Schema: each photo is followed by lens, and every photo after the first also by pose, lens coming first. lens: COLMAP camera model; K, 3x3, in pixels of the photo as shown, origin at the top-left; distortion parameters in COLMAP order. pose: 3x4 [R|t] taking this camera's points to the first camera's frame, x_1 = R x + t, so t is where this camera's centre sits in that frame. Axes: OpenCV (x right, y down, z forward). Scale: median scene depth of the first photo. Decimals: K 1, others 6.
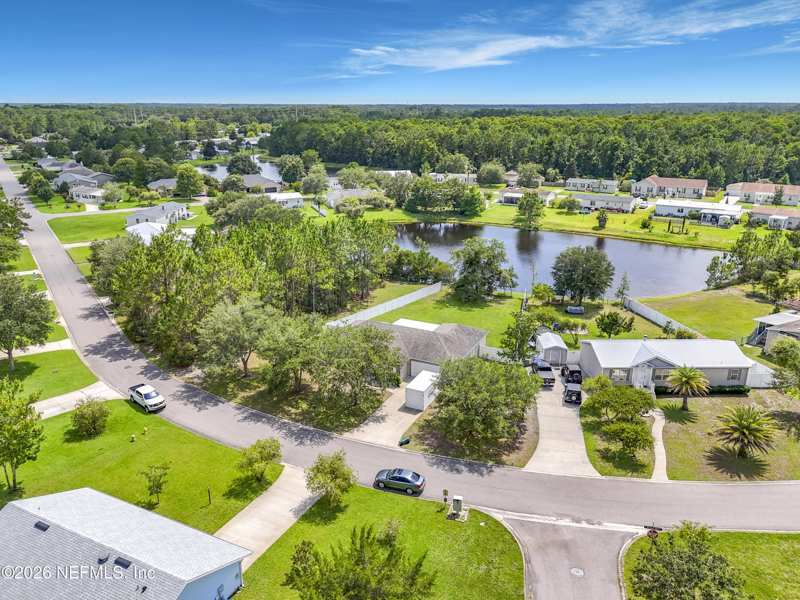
lens RADIAL K [[576.7, 0, 400.0], [0, 576.7, 300.0], [0, 0, 1]] dist [0.064549, -0.058110]
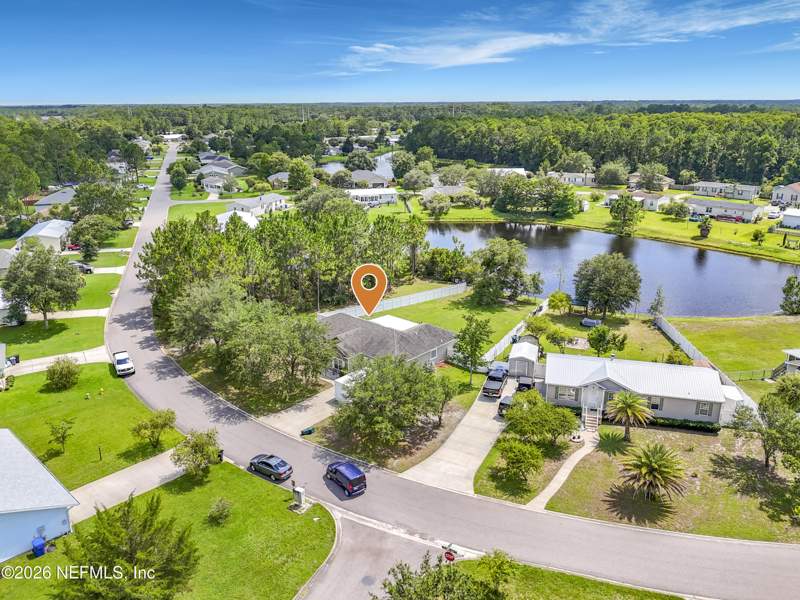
lens RADIAL K [[594.9, 0, 402.0], [0, 594.9, 283.7], [0, 0, 1]] dist [0.026820, -0.009125]
pose [[0.963786, 0.071811, -0.256827, 0.143673], [-0.079150, 0.996694, -0.018338, -0.002031], [0.254661, 0.038002, 0.966283, 0.011138]]
